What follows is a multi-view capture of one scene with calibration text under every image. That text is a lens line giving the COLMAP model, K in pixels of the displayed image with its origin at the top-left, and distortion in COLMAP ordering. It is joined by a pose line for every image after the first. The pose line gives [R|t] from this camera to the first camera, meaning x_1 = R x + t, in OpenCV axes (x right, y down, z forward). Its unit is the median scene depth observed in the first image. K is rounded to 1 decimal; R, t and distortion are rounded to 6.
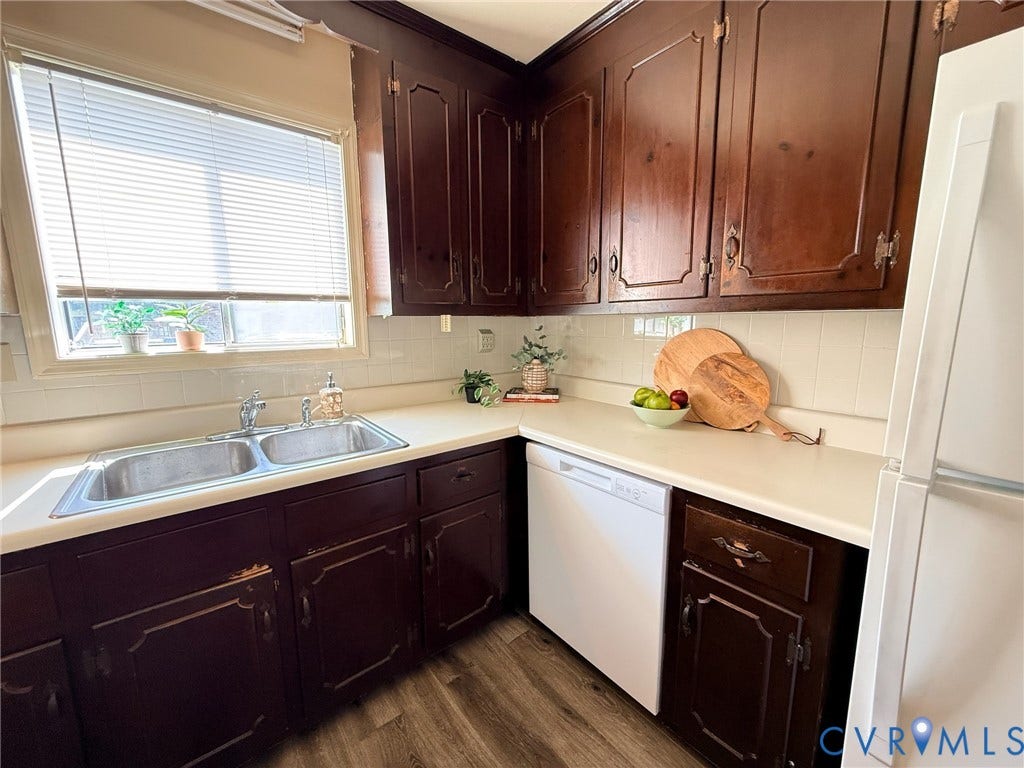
lens RADIAL K [[408.8, 0, 509.2], [0, 408.8, 384.0], [0, 0, 1]] dist [0.001670, -0.000501]
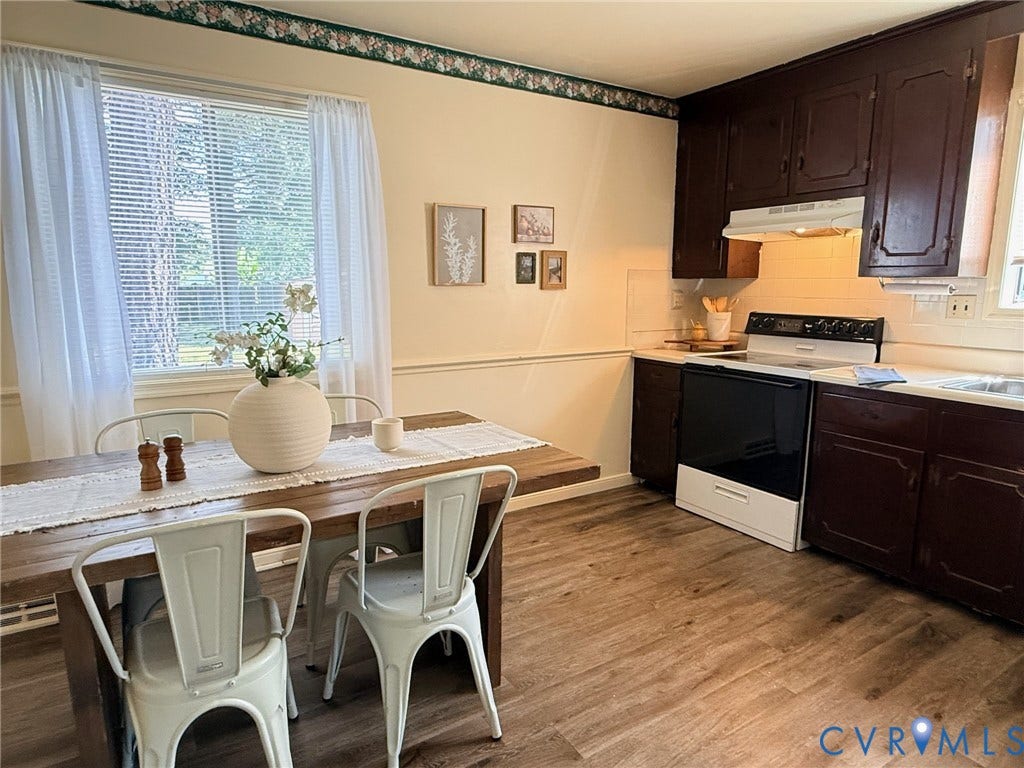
lens RADIAL K [[608.1, 0, 510.2], [0, 608.1, 382.7], [0, 0, 1]] dist [0.004593, 0.001176]
pose [[-0.117102, 0.169395, -0.978566, 0.885995], [-0.155021, 0.970150, 0.186489, 0.043495], [0.980946, 0.173537, -0.087347, -0.325131]]
